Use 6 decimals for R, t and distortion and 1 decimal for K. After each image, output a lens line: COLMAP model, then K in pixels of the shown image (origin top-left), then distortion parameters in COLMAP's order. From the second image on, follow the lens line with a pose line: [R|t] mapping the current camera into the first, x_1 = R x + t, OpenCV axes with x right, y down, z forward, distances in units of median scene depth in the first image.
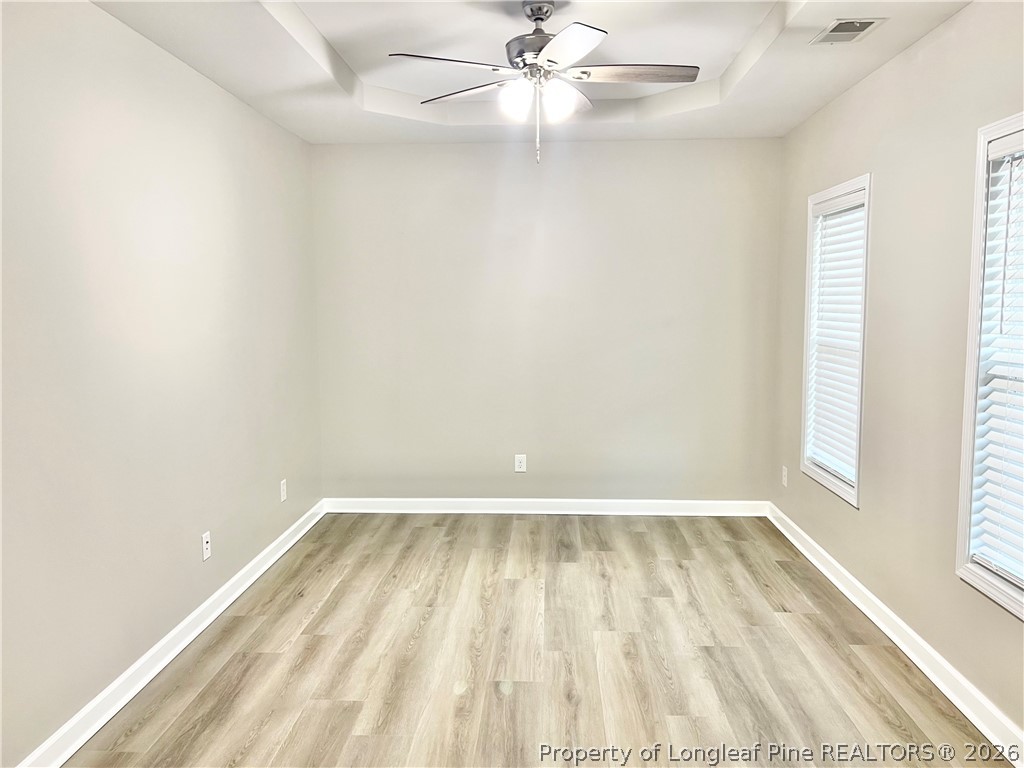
lens RADIAL K [[774.7, 0, 508.0], [0, 774.7, 376.4], [0, 0, 1]] dist [0.070615, -0.075484]
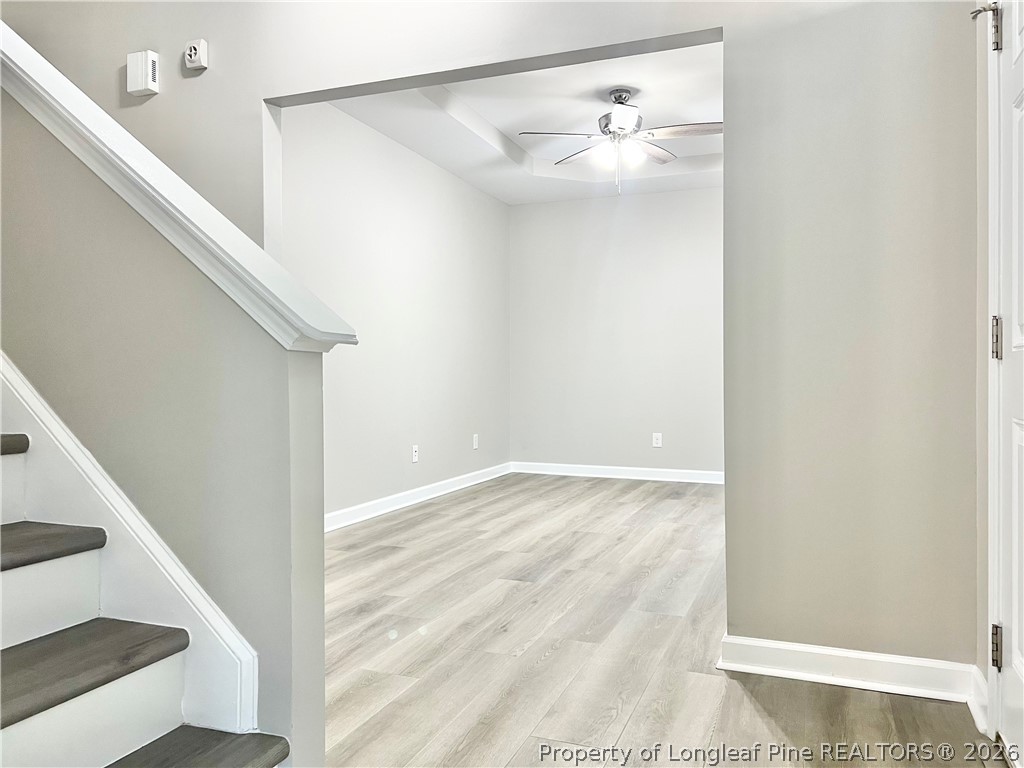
lens RADIAL K [[768.9, 0, 512.5], [0, 768.9, 387.4], [0, 0, 1]] dist [0.054569, -0.059672]
pose [[0.945316, 0.008393, -0.326049, 0.342223], [-0.037287, 0.995896, -0.082469, 0.235232], [0.324018, 0.090117, 0.941749, -0.452702]]
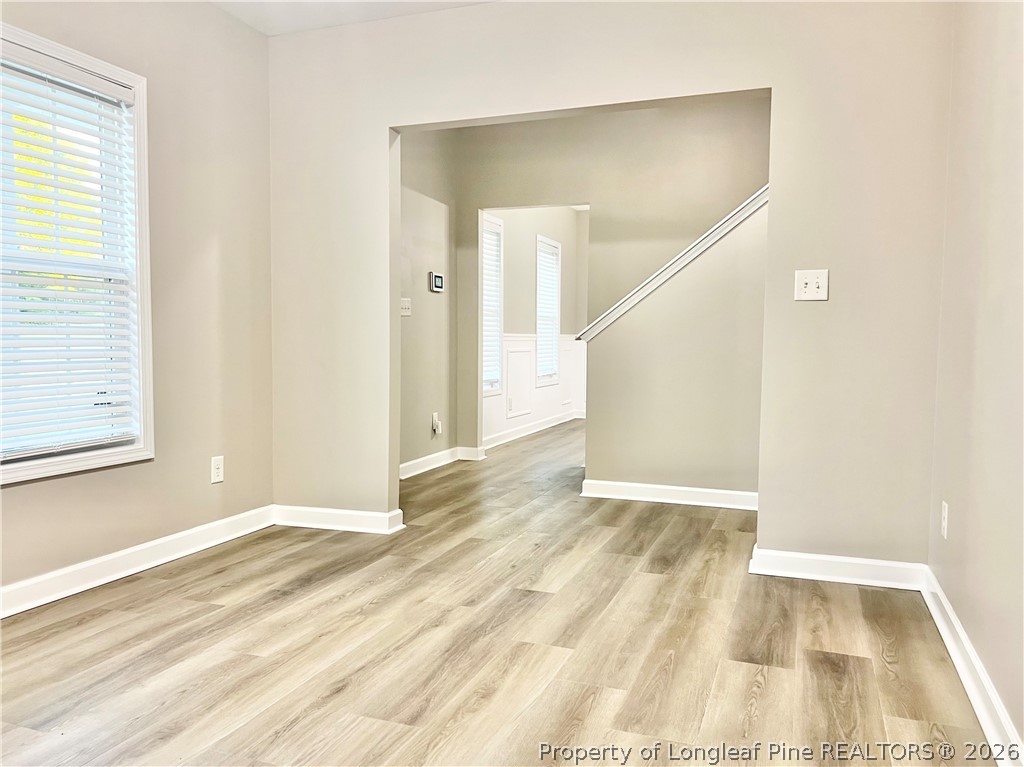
lens RADIAL K [[774.7, 0, 508.0], [0, 774.7, 375.9], [0, 0, 1]] dist [0.070615, -0.075484]
pose [[-0.948272, -0.016539, 0.317027, -0.288164], [0.031778, 0.988681, 0.146632, 0.008157], [-0.315864, 0.149121, -0.937013, 1.509663]]
